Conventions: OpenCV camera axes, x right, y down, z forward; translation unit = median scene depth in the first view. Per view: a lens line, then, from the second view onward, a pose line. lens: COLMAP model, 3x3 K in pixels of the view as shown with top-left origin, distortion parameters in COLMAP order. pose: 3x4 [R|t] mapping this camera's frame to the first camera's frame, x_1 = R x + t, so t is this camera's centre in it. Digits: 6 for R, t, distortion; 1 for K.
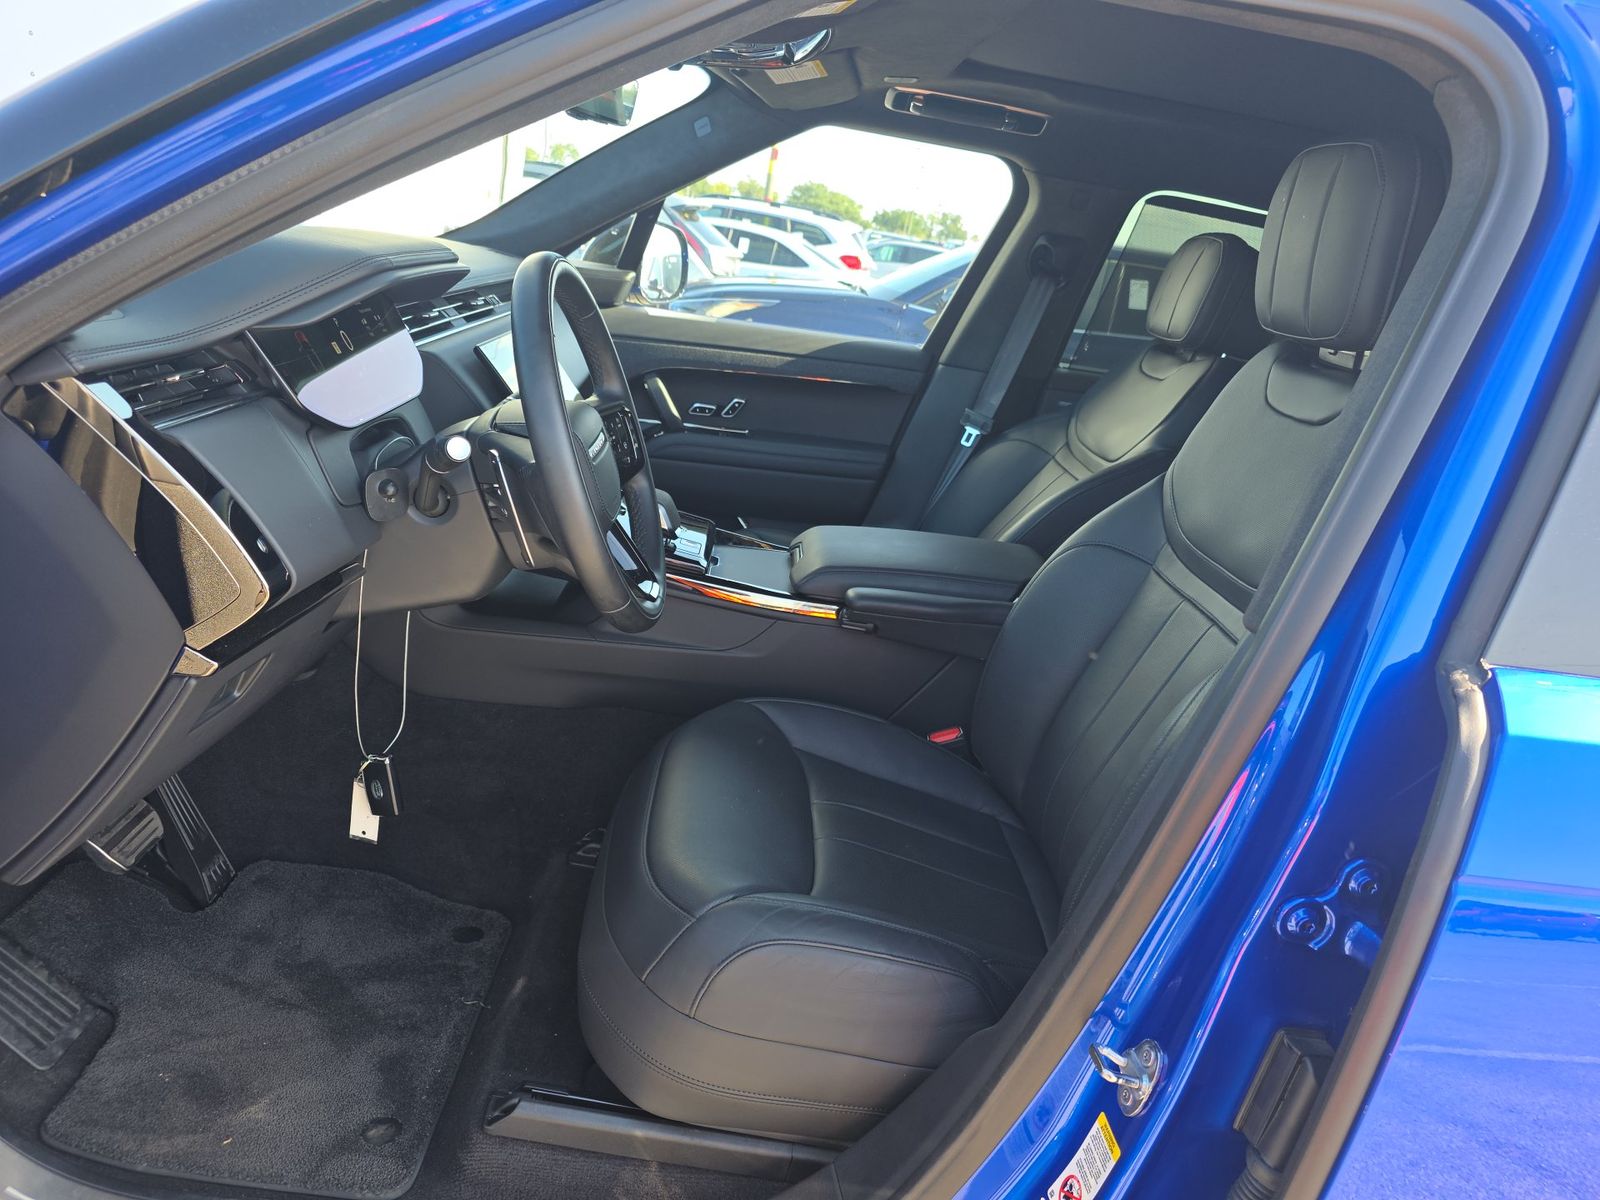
lens RADIAL K [[1001.9, 0, 800.0], [0, 1001.9, 600.0], [0, 0, 1]] dist [0.041433, -0.044926]
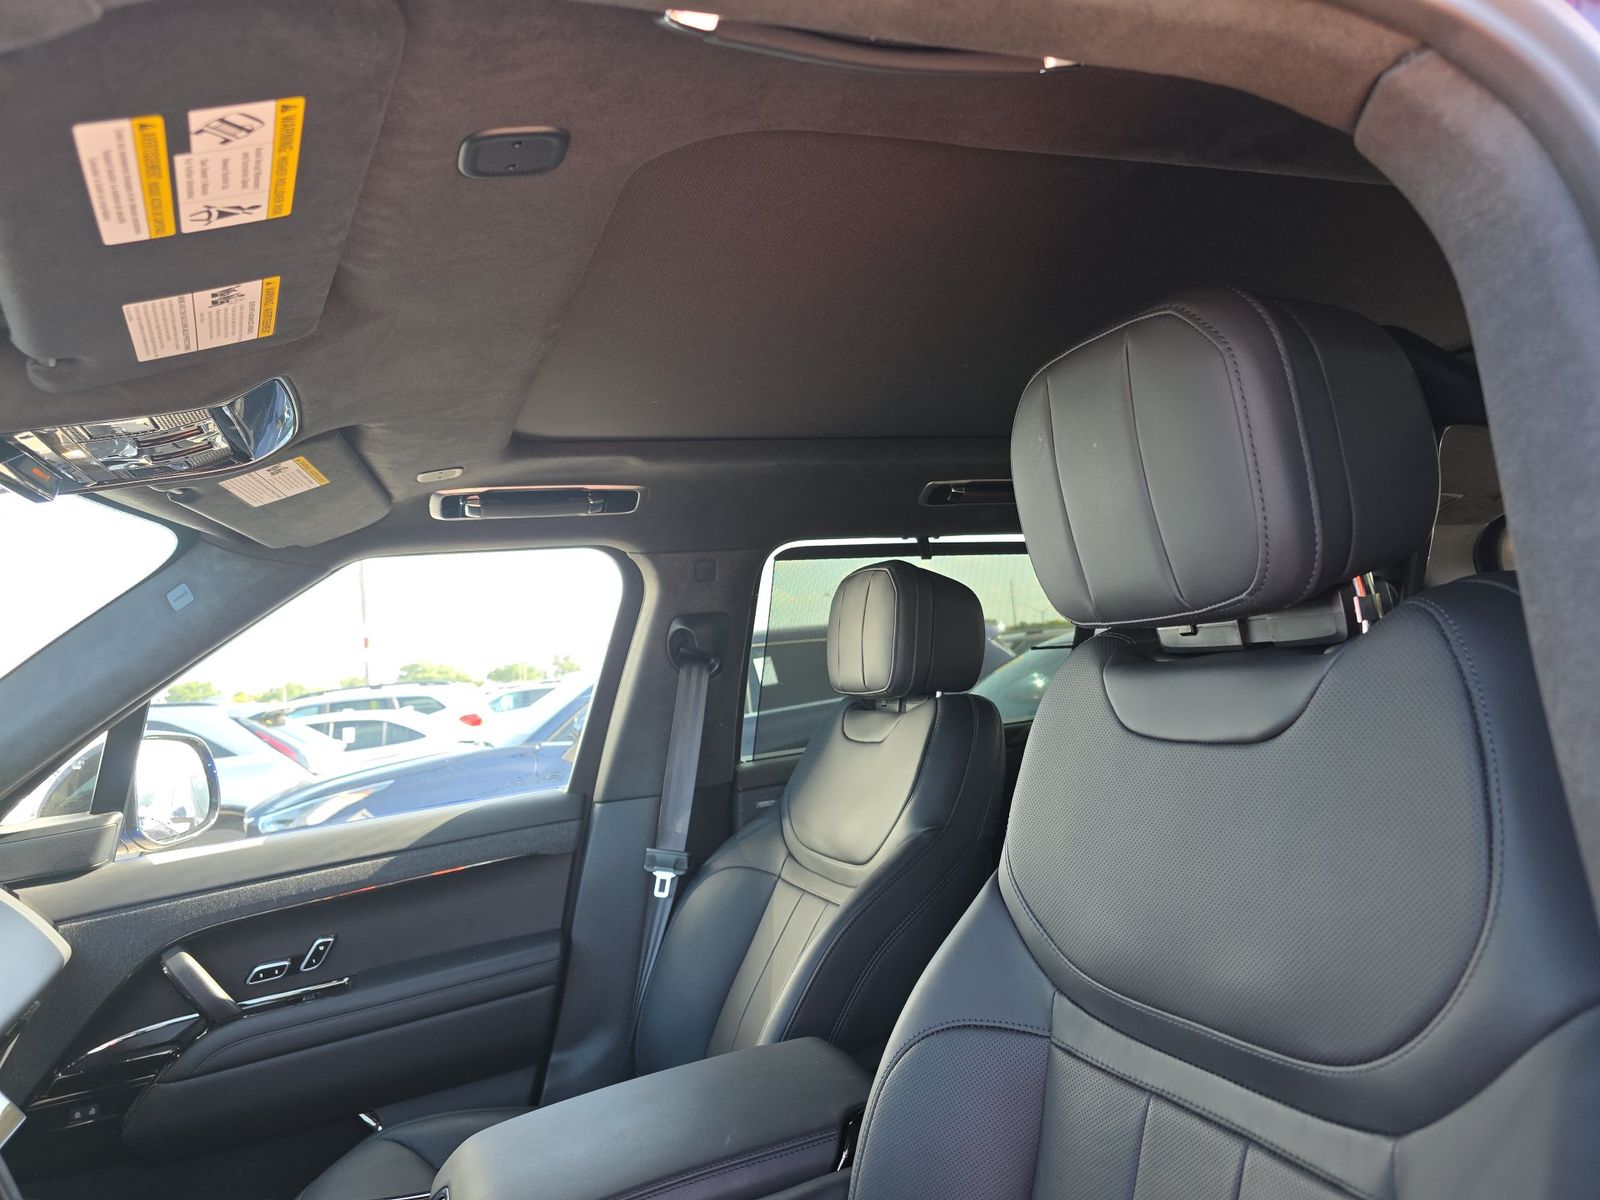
lens RADIAL K [[1001.9, 0, 800.0], [0, 1001.9, 600.0], [0, 0, 1]] dist [0.041433, -0.044926]
pose [[0.901519, -0.225427, 0.369385, 0.030690], [0.353287, 0.876349, -0.327415, -0.062997], [-0.249902, 0.425670, 0.869686, 0.223619]]
